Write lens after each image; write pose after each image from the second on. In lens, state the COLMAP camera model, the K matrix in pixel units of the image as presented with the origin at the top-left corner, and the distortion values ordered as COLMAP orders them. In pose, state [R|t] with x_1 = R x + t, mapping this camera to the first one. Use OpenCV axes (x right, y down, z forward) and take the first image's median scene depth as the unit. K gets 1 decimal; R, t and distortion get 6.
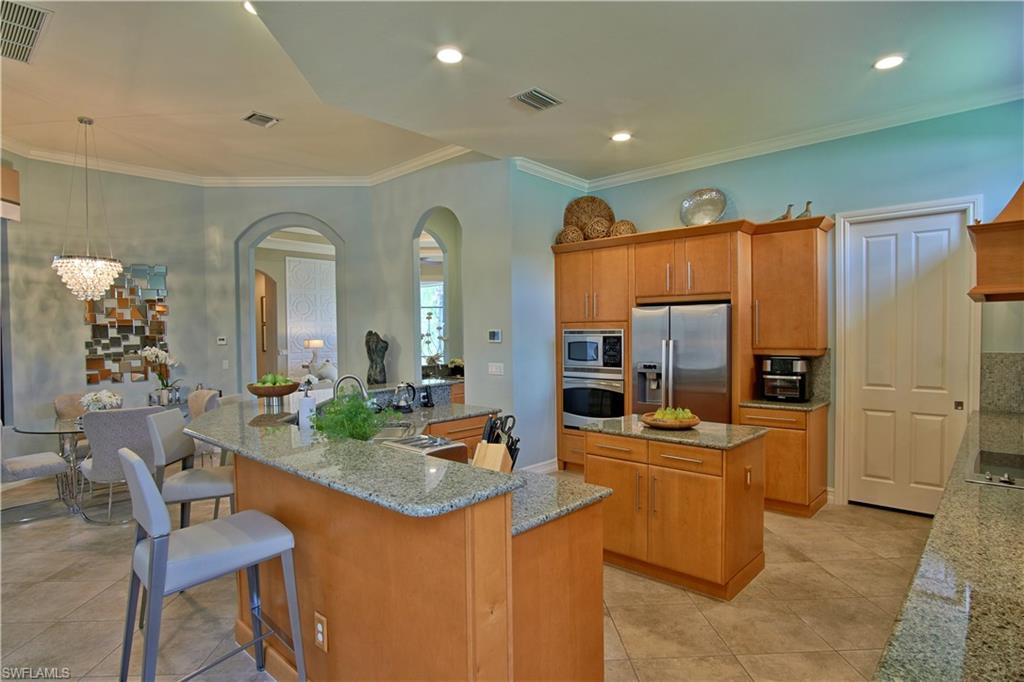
lens RADIAL K [[555.0, 0, 509.6], [0, 555.0, 344.6], [0, 0, 1]] dist [-0.017732, 0.003580]
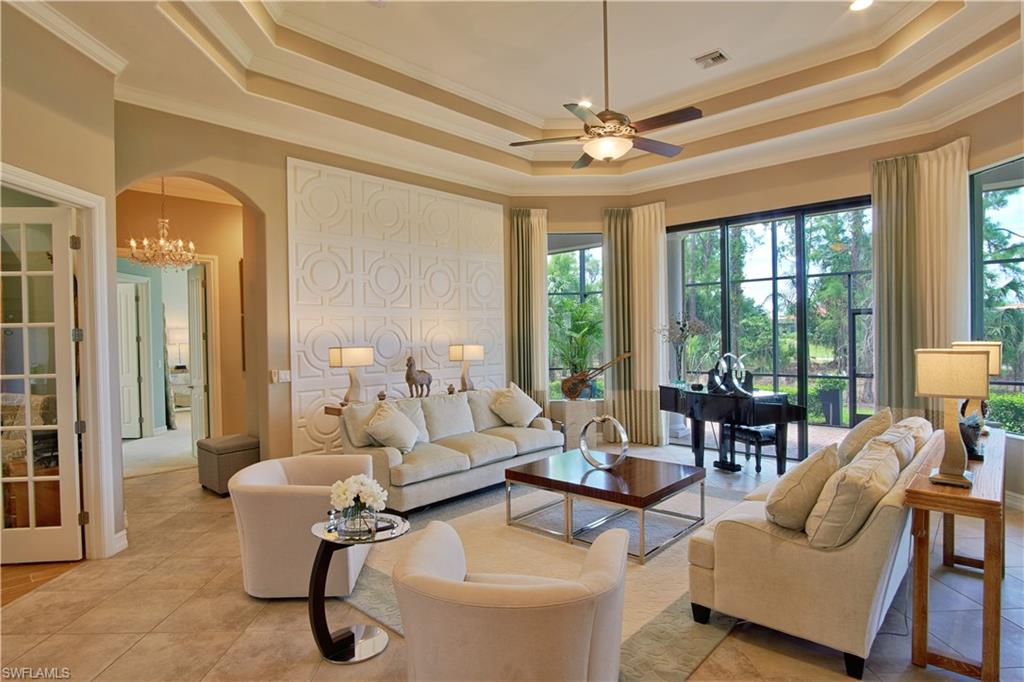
lens RADIAL K [[555.0, 0, 513.8], [0, 555.0, 342.9], [0, 0, 1]] dist [-0.017732, 0.003580]
pose [[0.999968, -0.000939, -0.007973, -0.423584], [0.000865, 0.999958, -0.009176, -0.014600], [0.007982, 0.009169, 0.999926, 1.077961]]
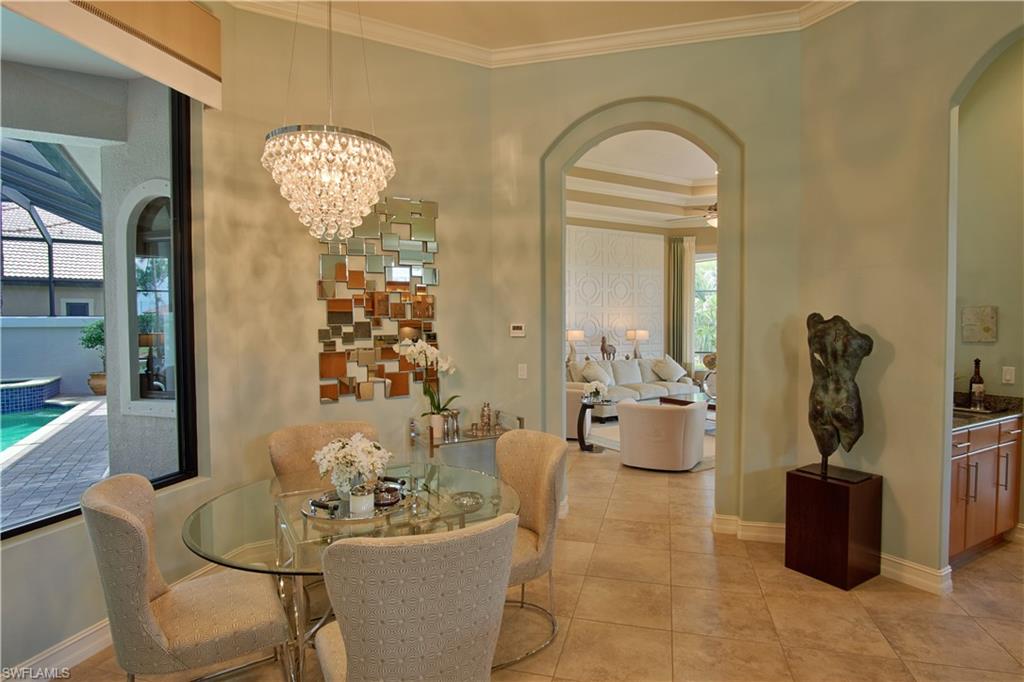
lens RADIAL K [[555.0, 0, 515.0], [0, 555.0, 344.6], [0, 0, 1]] dist [-0.017732, 0.003580]
pose [[0.954676, 0.018462, -0.297075, -0.381473], [-0.013743, 0.999744, 0.017965, -0.002338], [0.297331, -0.013068, 0.954685, 0.480252]]
